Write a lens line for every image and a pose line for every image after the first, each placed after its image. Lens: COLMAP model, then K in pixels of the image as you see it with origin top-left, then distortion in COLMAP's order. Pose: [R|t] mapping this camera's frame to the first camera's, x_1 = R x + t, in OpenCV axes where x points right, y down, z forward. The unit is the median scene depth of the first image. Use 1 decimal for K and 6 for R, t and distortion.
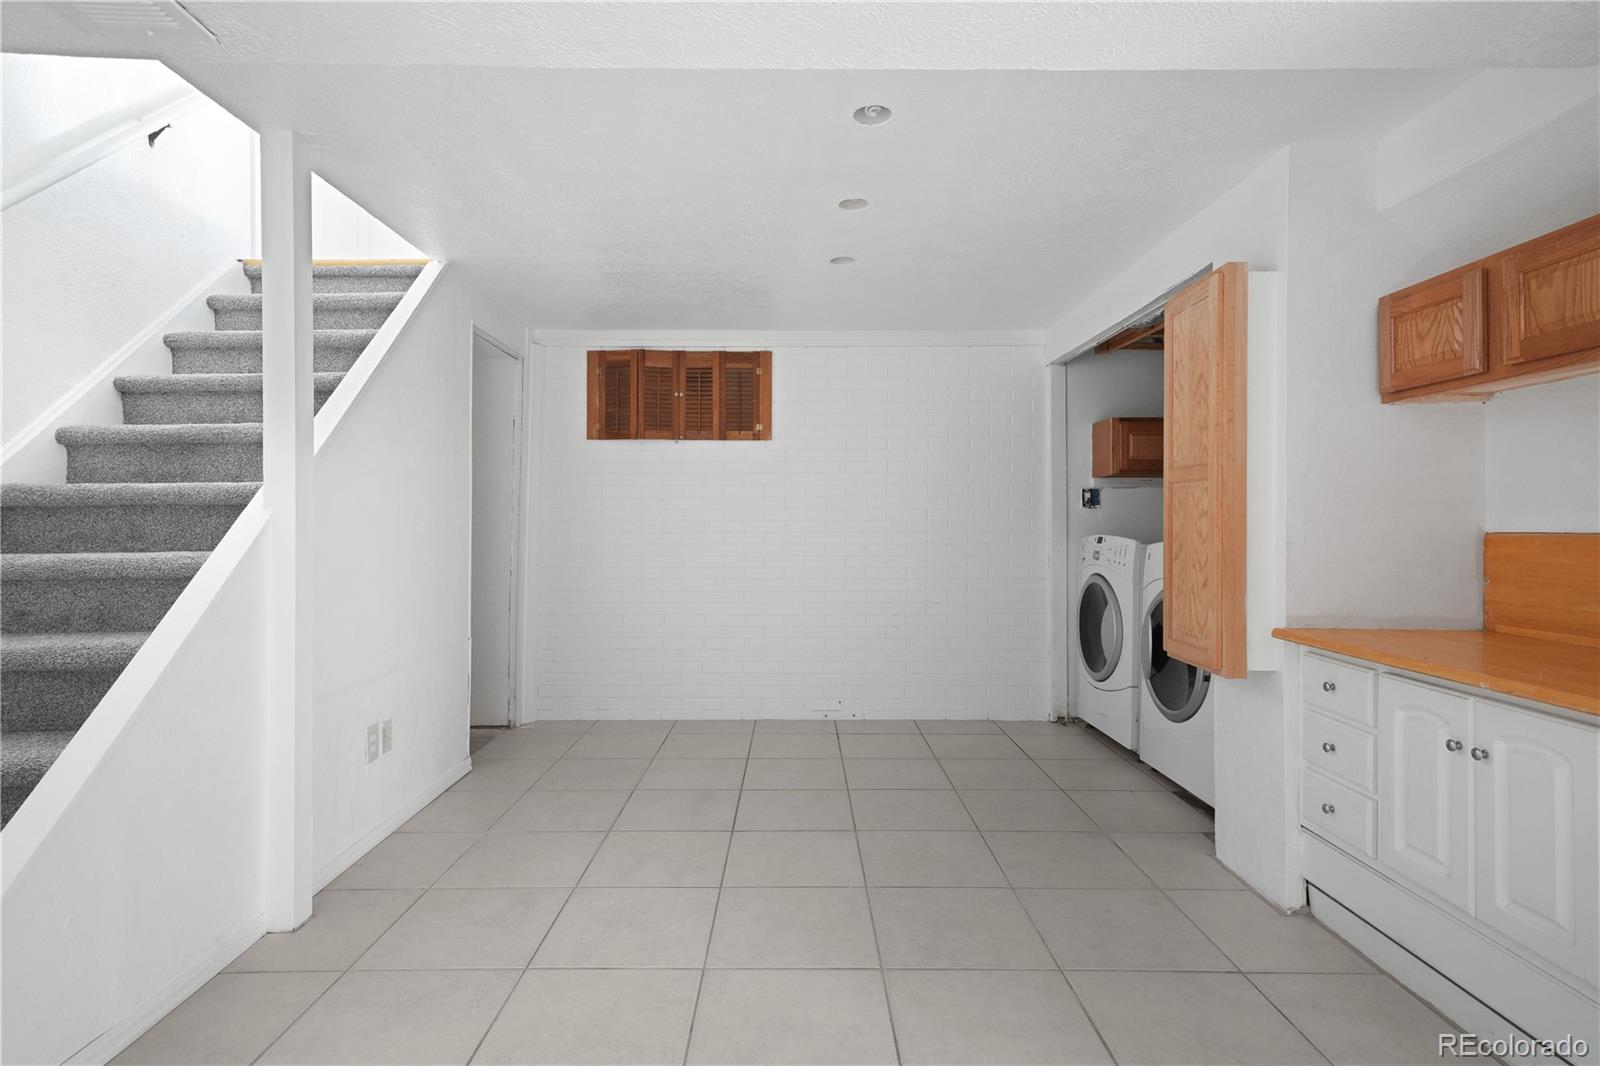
lens RADIAL K [[790.6, 0, 798.8], [0, 790.6, 520.5], [0, 0, 1]] dist [0.003365, 0.000699]
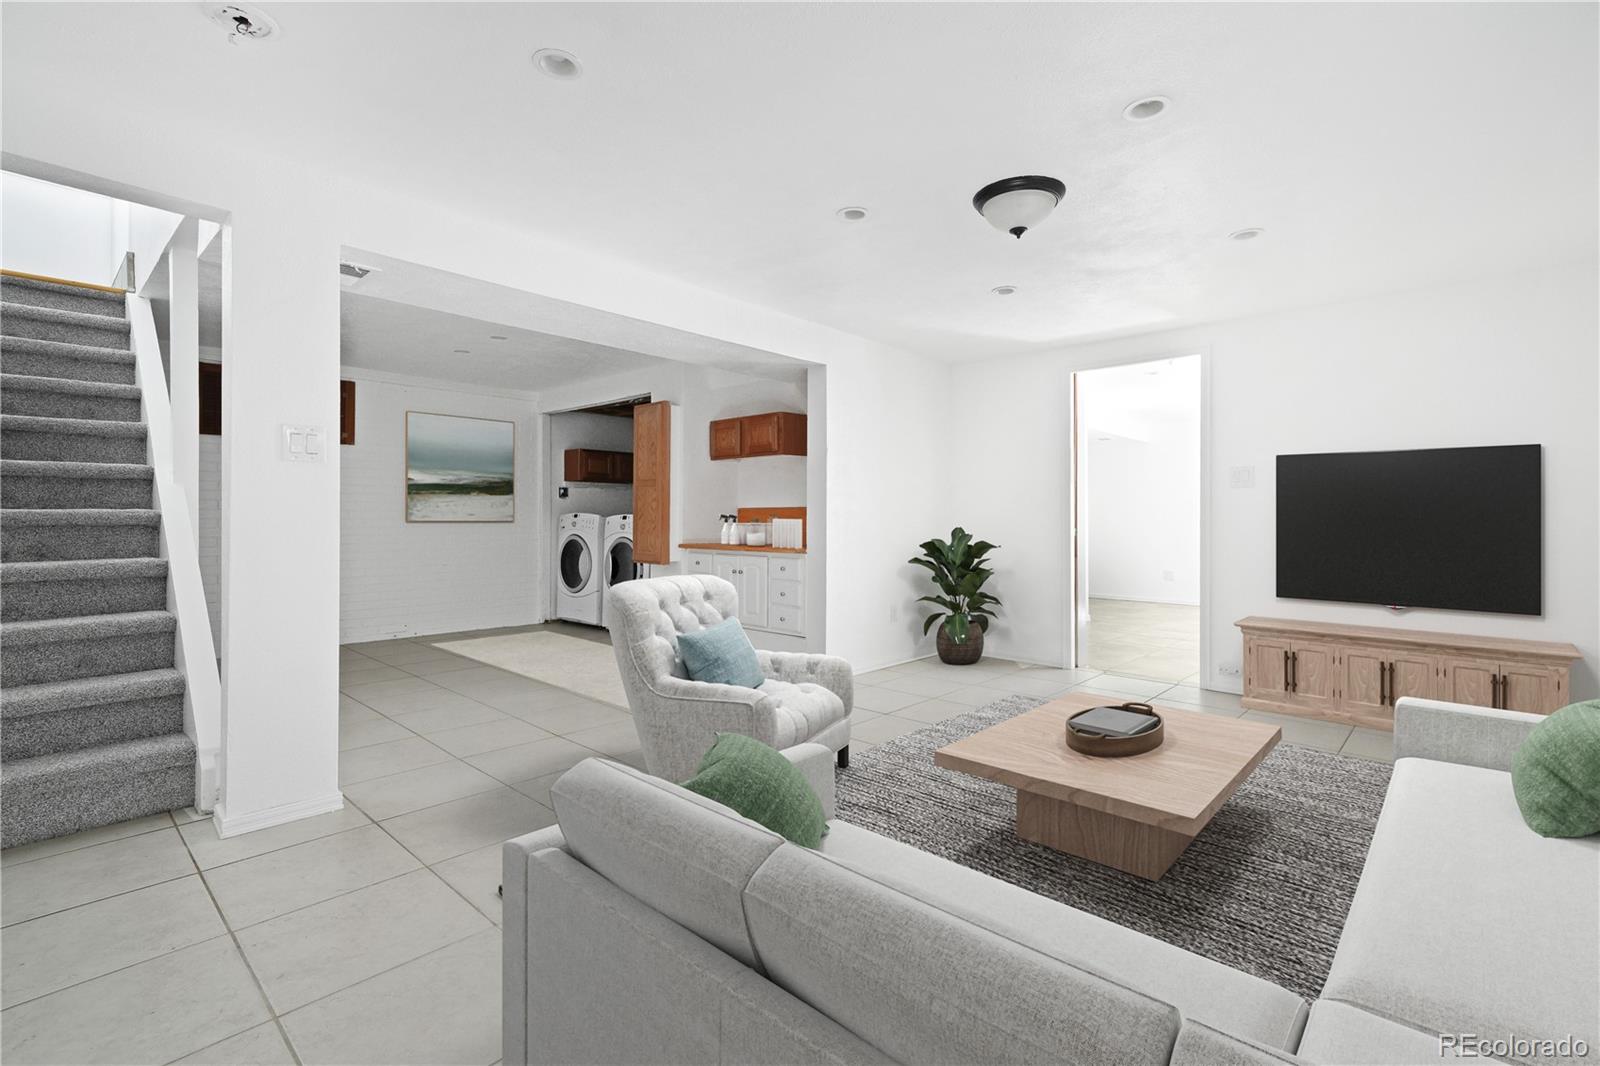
lens RADIAL K [[723.5, 0, 800.0], [0, 723.5, 533.0], [0, 0, 1]] dist [-0.000370, -0.000059]
pose [[0.679286, -0.011011, 0.733791, -0.807674], [-0.005250, 0.999789, 0.019863, 0.046768], [-0.733855, -0.017345, 0.679085, -0.837812]]
